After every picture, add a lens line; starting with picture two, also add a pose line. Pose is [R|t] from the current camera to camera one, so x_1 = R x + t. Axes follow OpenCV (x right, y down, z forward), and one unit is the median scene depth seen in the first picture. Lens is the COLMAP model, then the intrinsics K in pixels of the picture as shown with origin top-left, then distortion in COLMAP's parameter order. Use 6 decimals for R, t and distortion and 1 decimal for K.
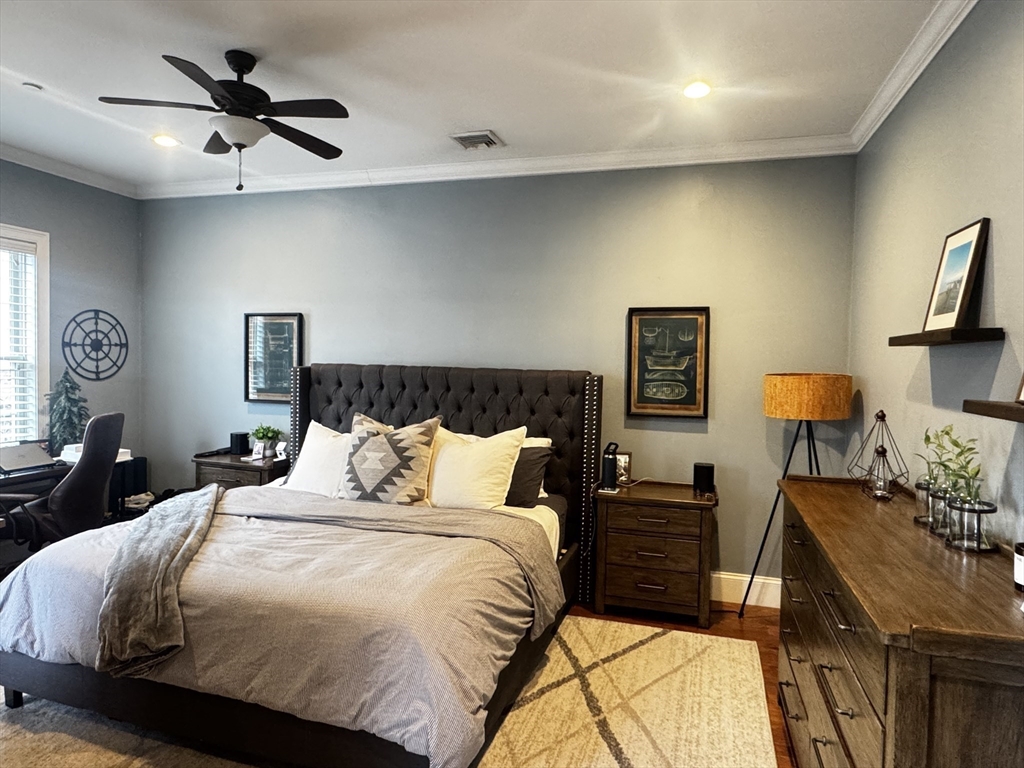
lens RADIAL K [[616.2, 0, 509.0], [0, 616.2, 375.9], [0, 0, 1]] dist [-0.004975, 0.002839]
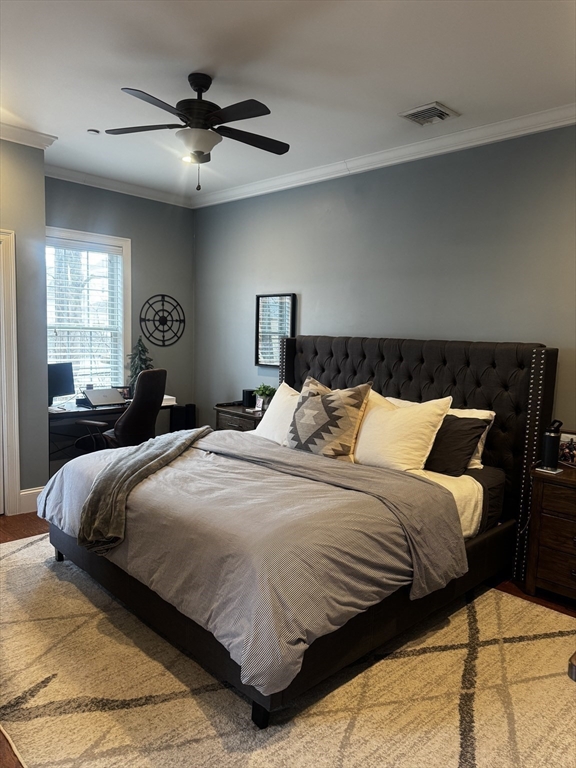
lens RADIAL K [[539.8, 0, 288.9], [0, 539.8, 381.0], [0, 0, 1]] dist [0.048149, -0.046958]
pose [[0.883599, 0.047939, -0.465784, 0.214616], [-0.023887, 0.998065, 0.057408, 0.012269], [0.467635, -0.039599, 0.883034, 0.087390]]
